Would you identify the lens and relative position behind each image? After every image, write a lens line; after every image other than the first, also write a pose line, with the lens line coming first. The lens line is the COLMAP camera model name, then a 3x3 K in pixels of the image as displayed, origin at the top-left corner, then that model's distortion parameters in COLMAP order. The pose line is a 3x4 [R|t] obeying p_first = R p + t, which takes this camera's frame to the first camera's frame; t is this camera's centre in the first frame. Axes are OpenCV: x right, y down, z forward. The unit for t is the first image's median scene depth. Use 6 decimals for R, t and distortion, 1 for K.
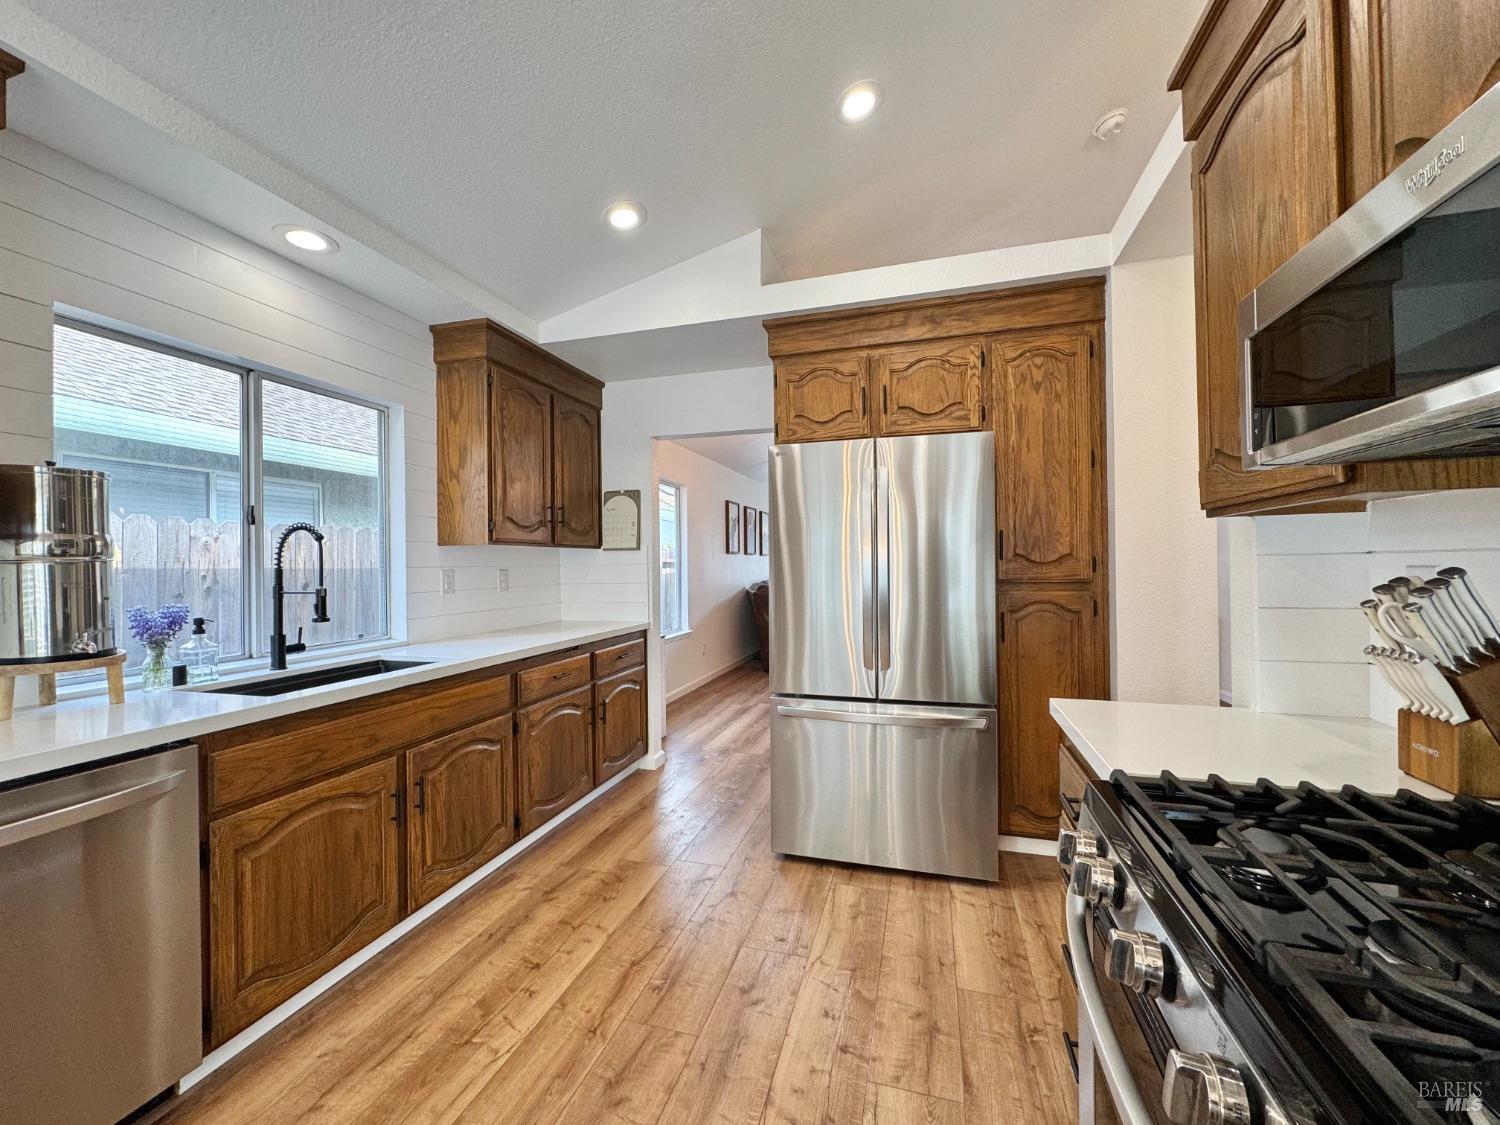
lens RADIAL K [[597.0, 0, 749.1], [0, 597.0, 562.0], [0, 0, 1]] dist [0.000424, 0.000415]
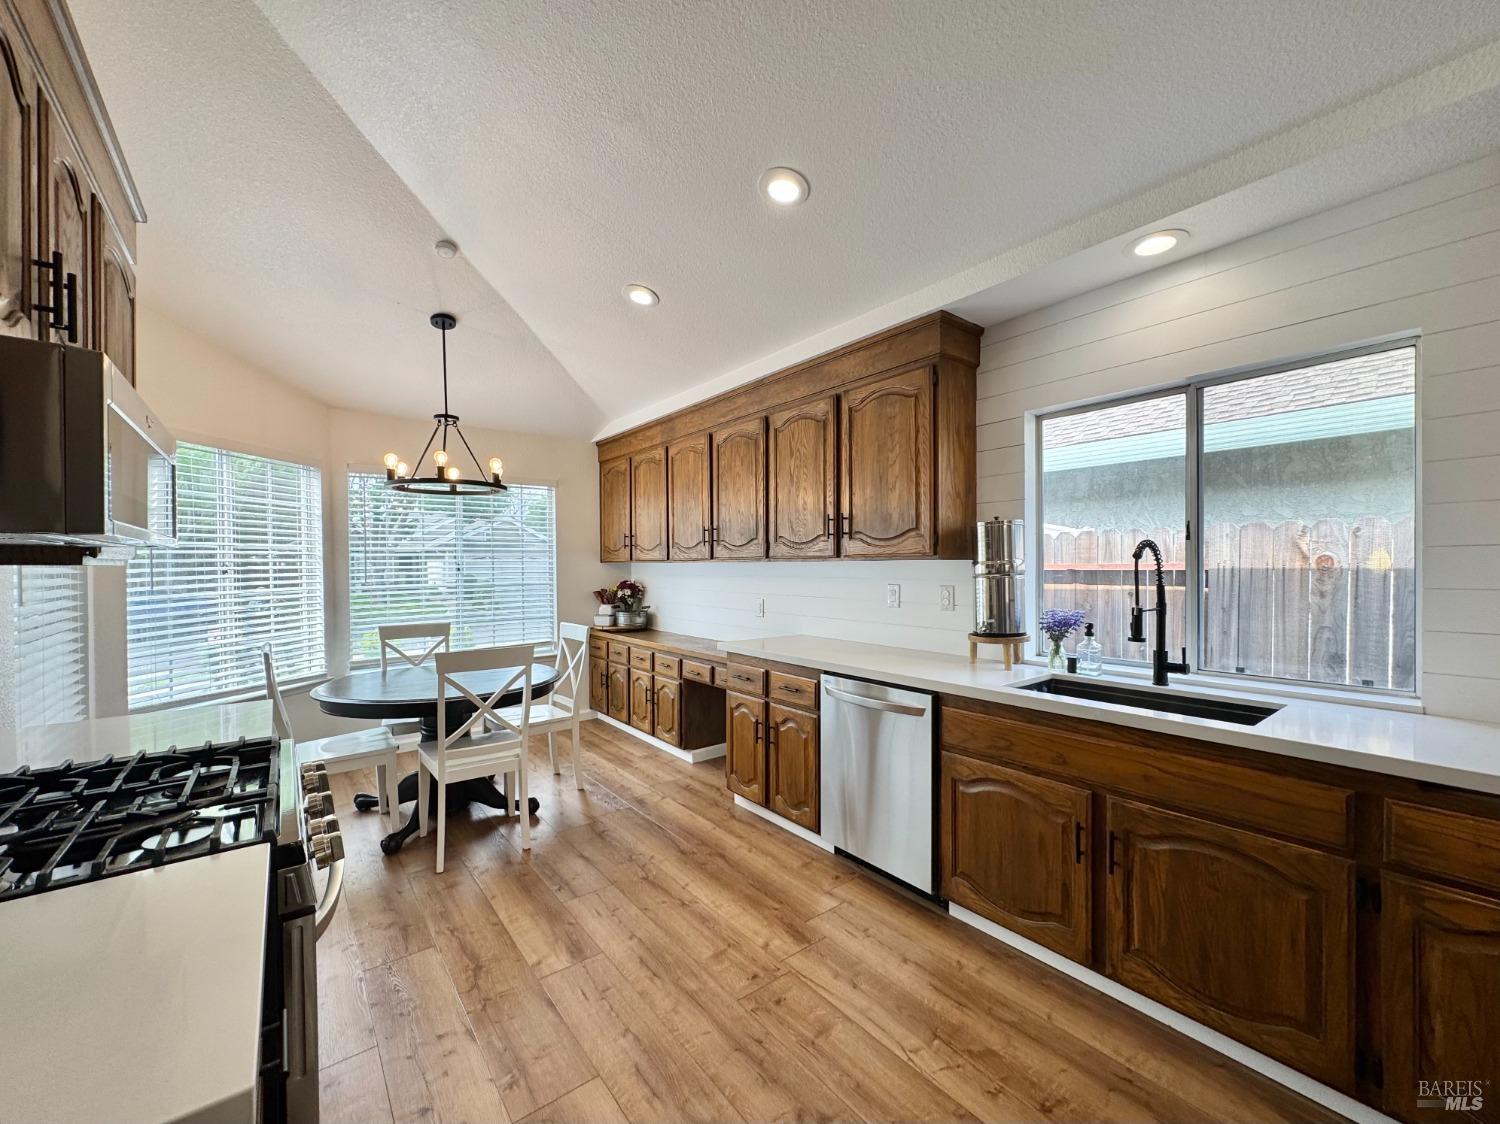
lens RADIAL K [[602.7, 0, 753.5], [0, 602.7, 572.8], [0, 0, 1]] dist [-0.000245, 0.000100]
pose [[-0.571380, 0.026055, -0.820272, 0.397097], [0.017629, 0.999655, 0.019473, -0.037524], [0.820496, -0.003334, -0.571642, 0.924565]]
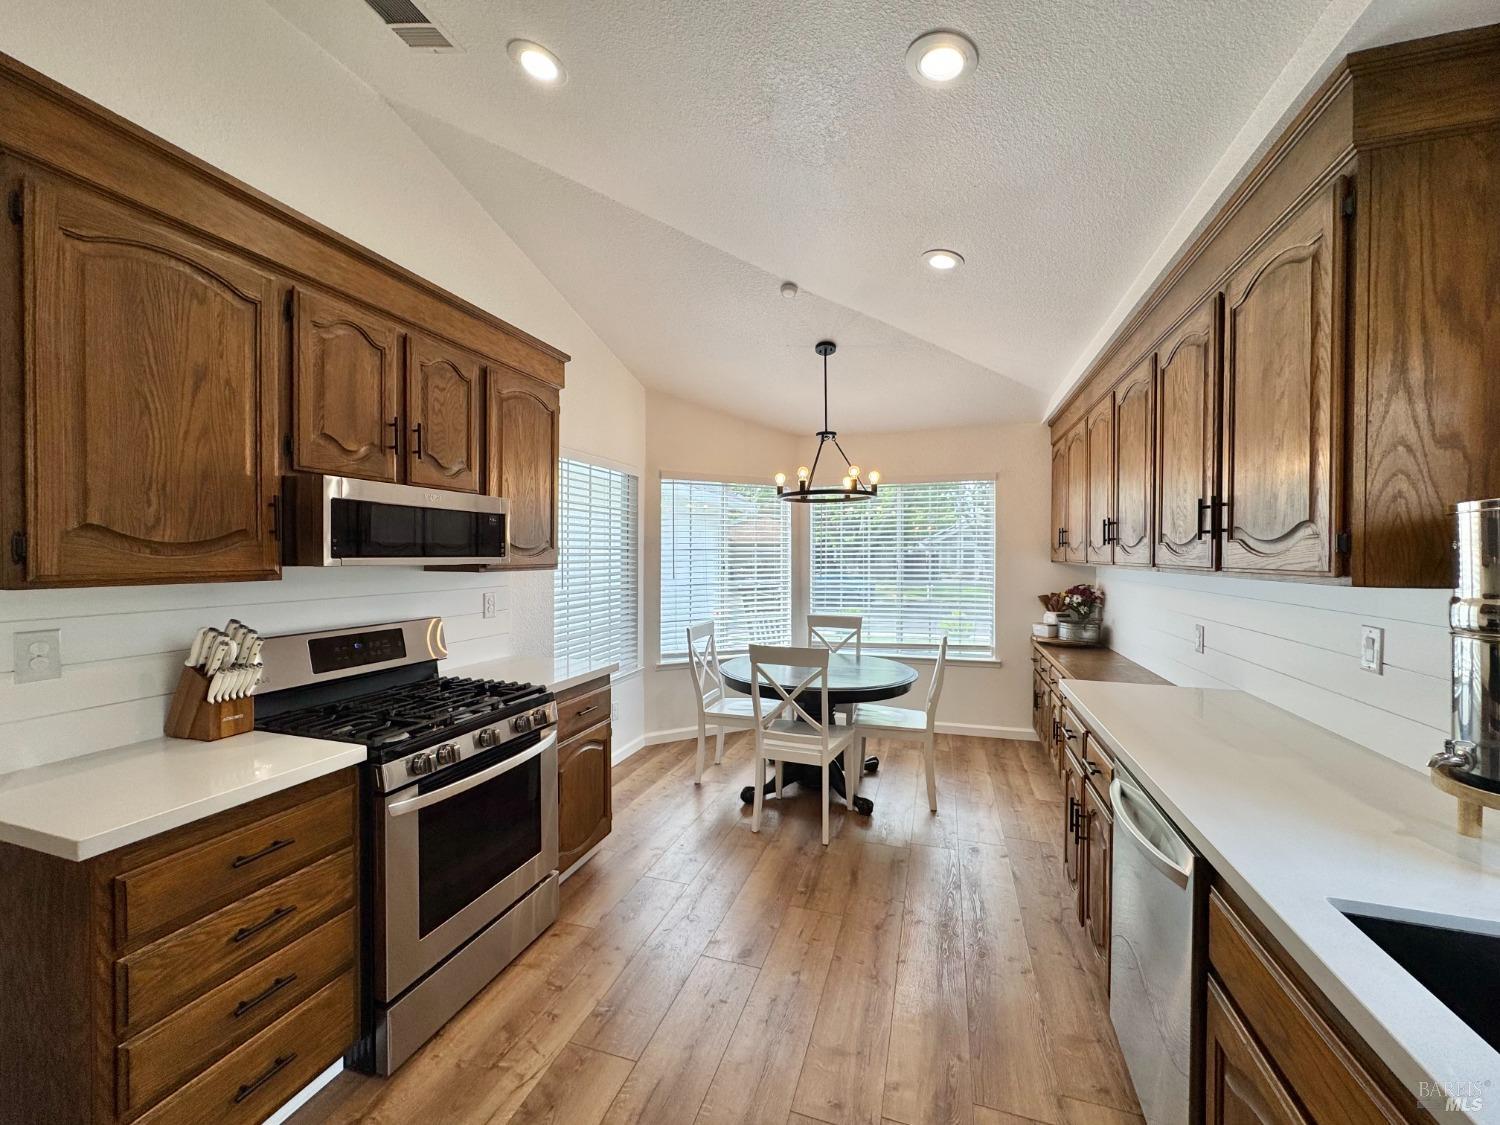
lens RADIAL K [[597.0, 0, 749.1], [0, 597.0, 562.0], [0, 0, 1]] dist [0.000424, 0.000415]
pose [[-0.999744, 0.009909, 0.020319, -0.209659], [0.010039, 0.999930, 0.006300, -0.064669], [-0.020255, 0.006502, -0.999774, 1.104637]]
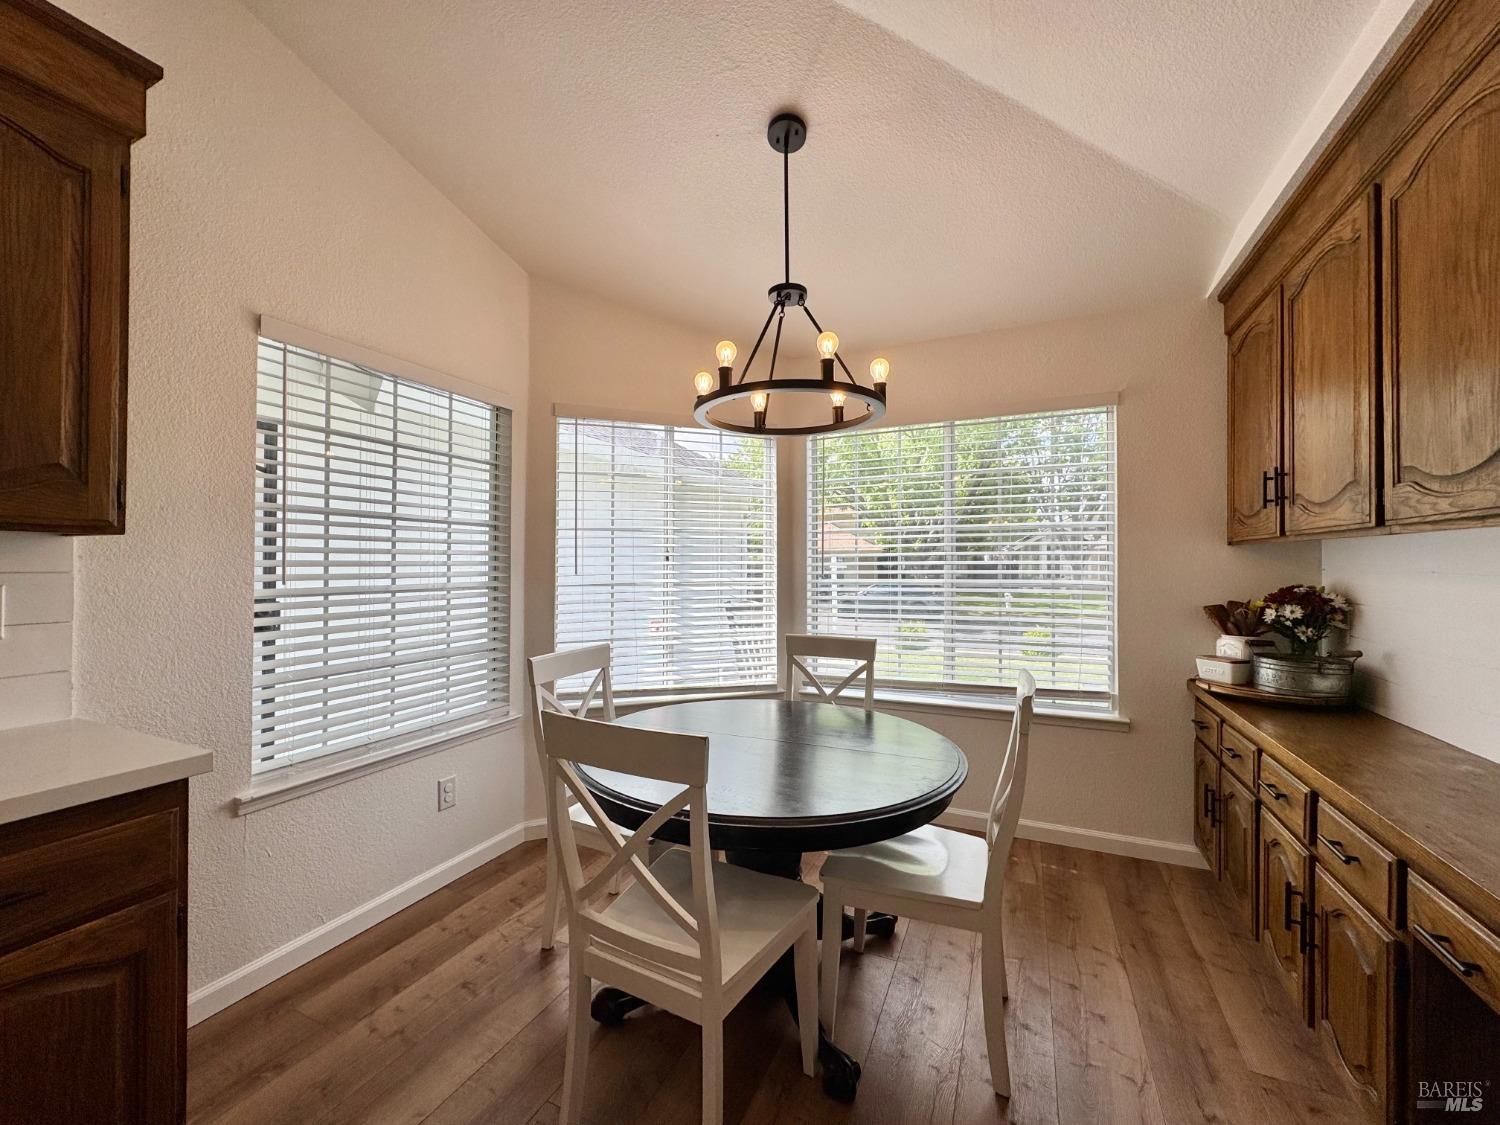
lens RADIAL K [[597.0, 0, 749.1], [0, 597.0, 562.0], [0, 0, 1]] dist [0.000424, 0.000415]
pose [[-0.990537, 0.010583, 0.136841, -0.448246], [0.008954, 0.999882, -0.012515, -0.005942], [-0.136957, -0.011172, -0.990514, 0.319140]]
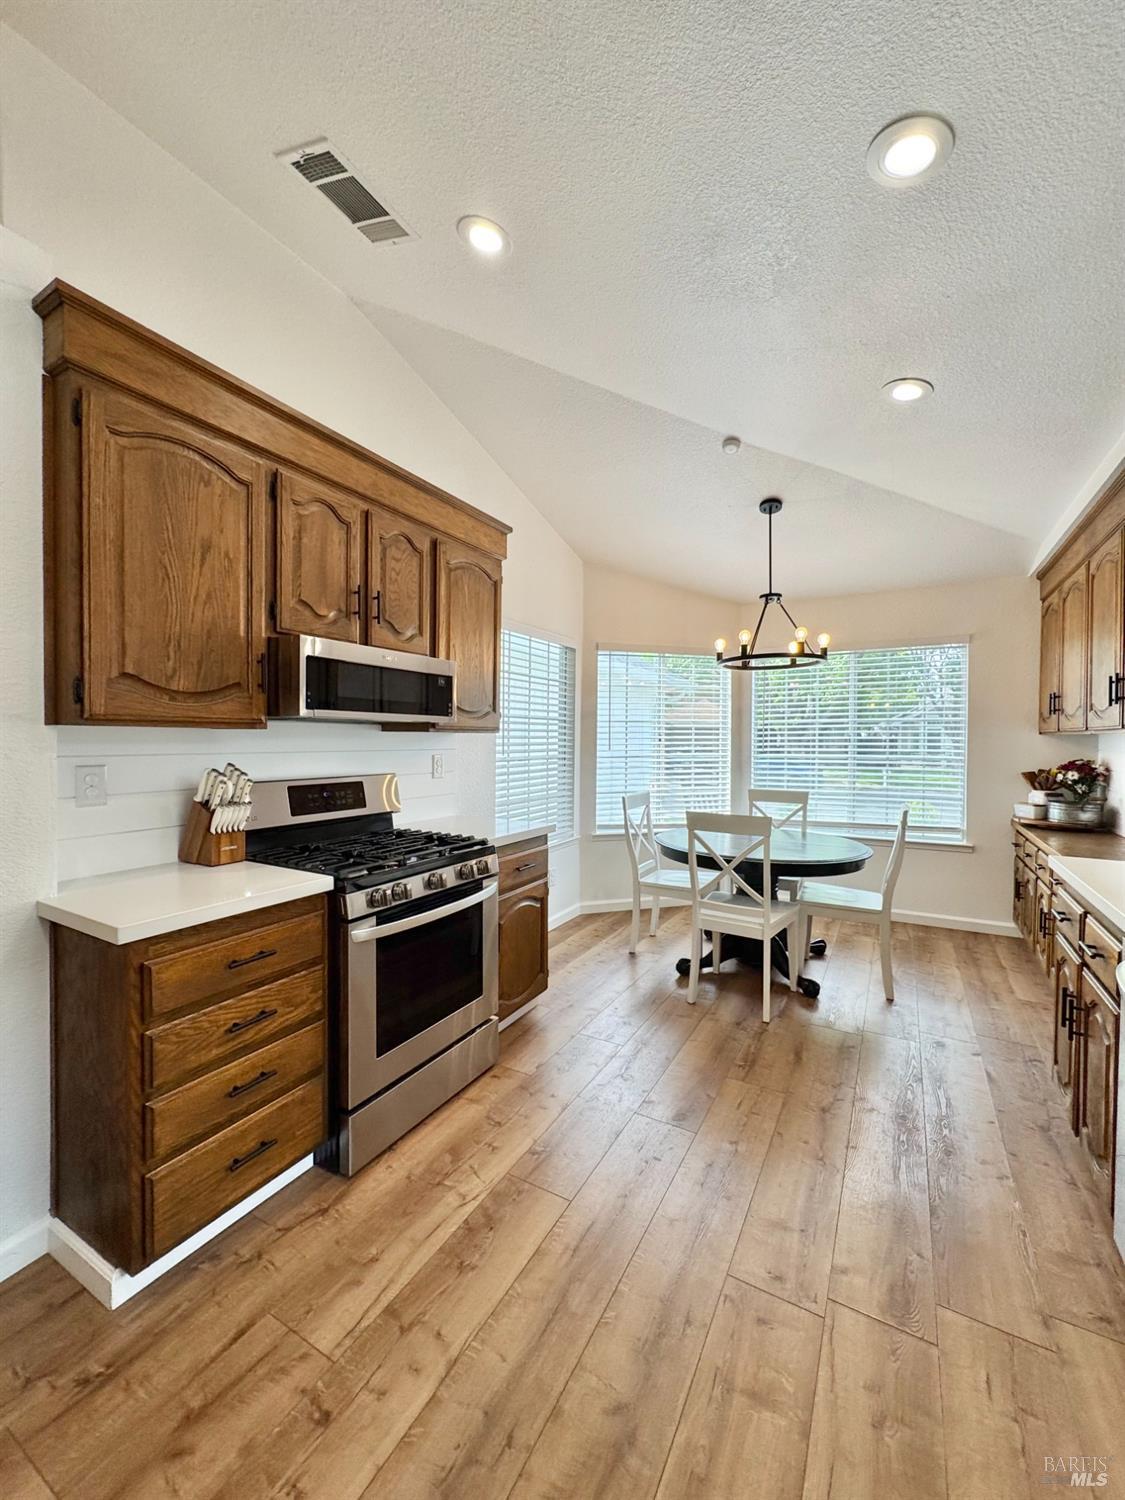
lens RADIAL K [[597.0, 0, 562.5], [0, 597.0, 750.0], [0, 0, 1]] dist [0.000424, 0.000415]
pose [[-0.974958, 0.002176, 0.222377, -0.207645], [0.004428, 0.999944, 0.009633, -0.019300], [-0.222344, 0.010376, -0.974913, 1.103375]]
